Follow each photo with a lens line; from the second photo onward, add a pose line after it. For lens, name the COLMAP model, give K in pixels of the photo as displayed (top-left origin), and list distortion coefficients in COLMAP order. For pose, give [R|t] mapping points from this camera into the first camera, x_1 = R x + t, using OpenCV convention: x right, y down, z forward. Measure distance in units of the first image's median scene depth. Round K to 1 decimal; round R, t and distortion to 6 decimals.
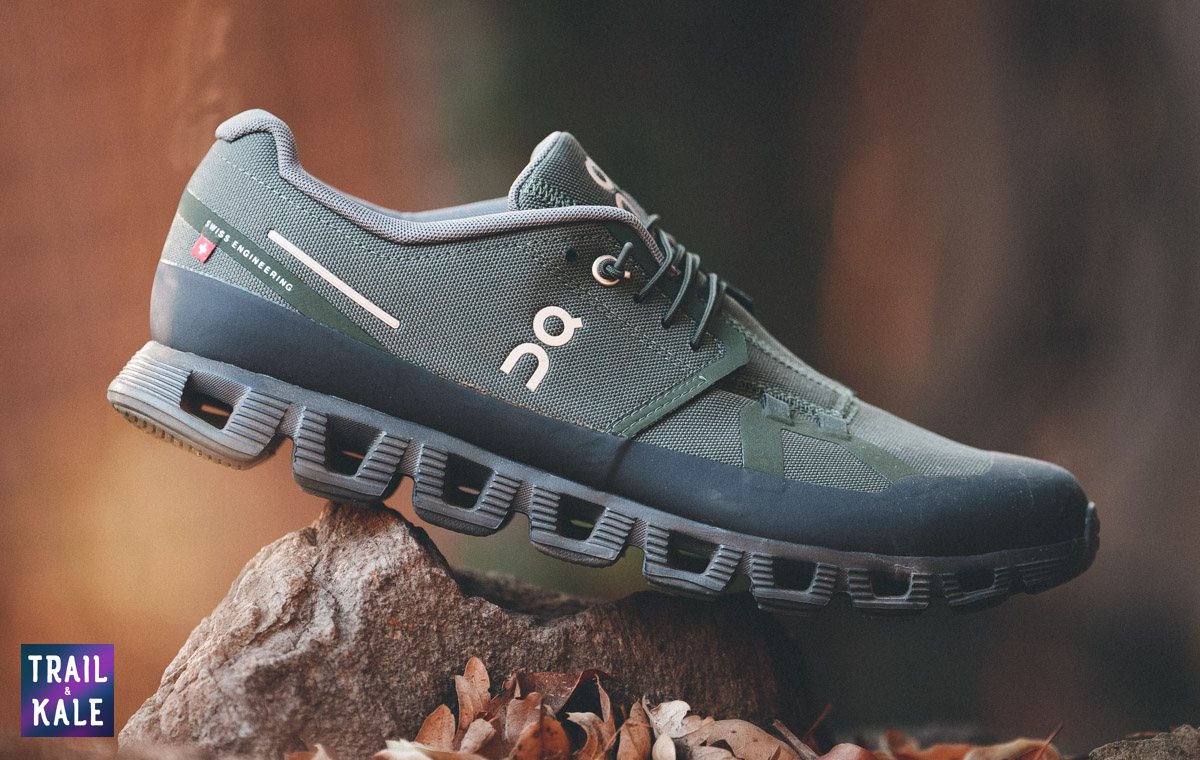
lens RADIAL K [[8685.3, 0, 598.3], [0, 8685.3, 378.3], [0, 0, 1]] dist [-0.038163, 0.000000]
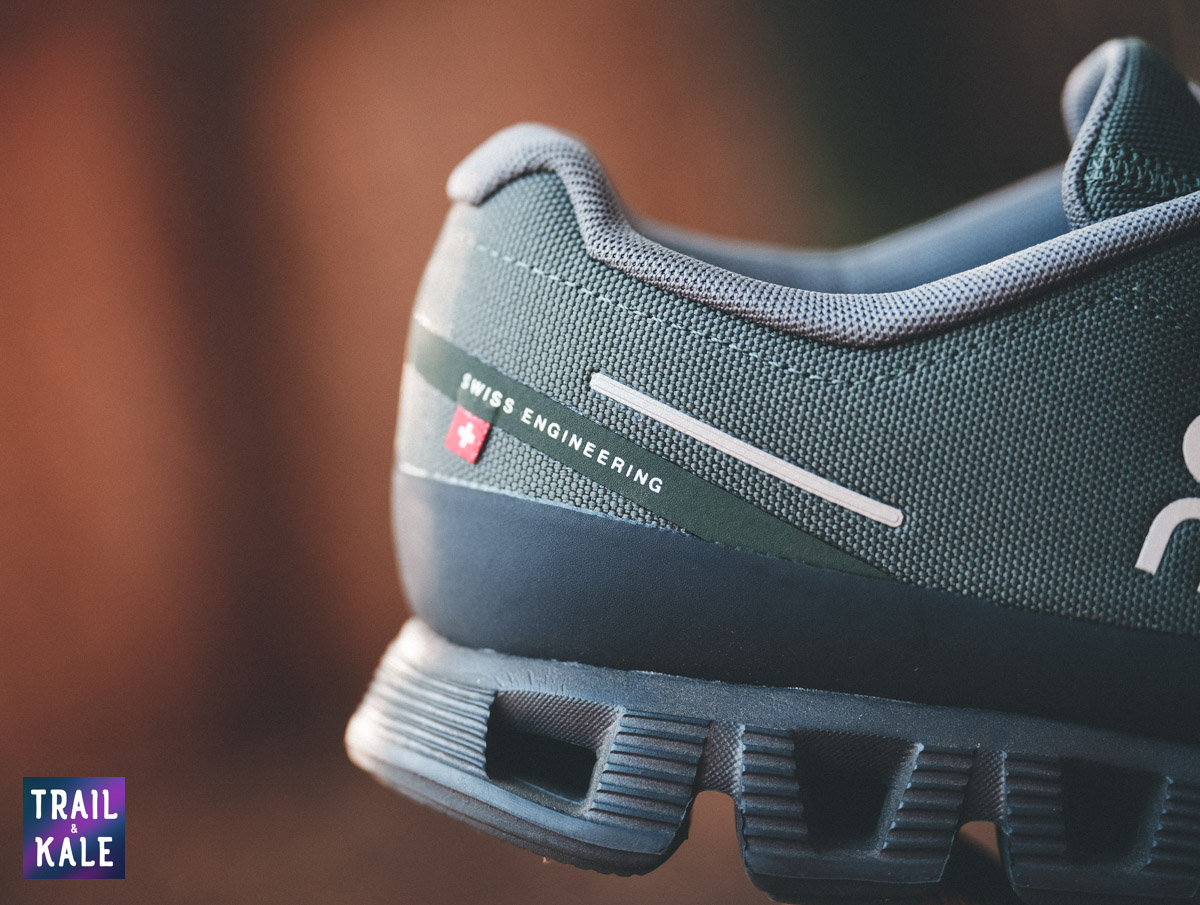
lens RADIAL K [[2874.0, 0, 604.7], [0, 2874.0, 447.0], [0, 0, 1]] dist [-0.067667, 0.000000]
pose [[0.974675, -0.206922, -0.084804, -0.024595], [0.213996, 0.973122, 0.085088, -0.026395], [0.064918, -0.101081, 0.992758, 0.843858]]
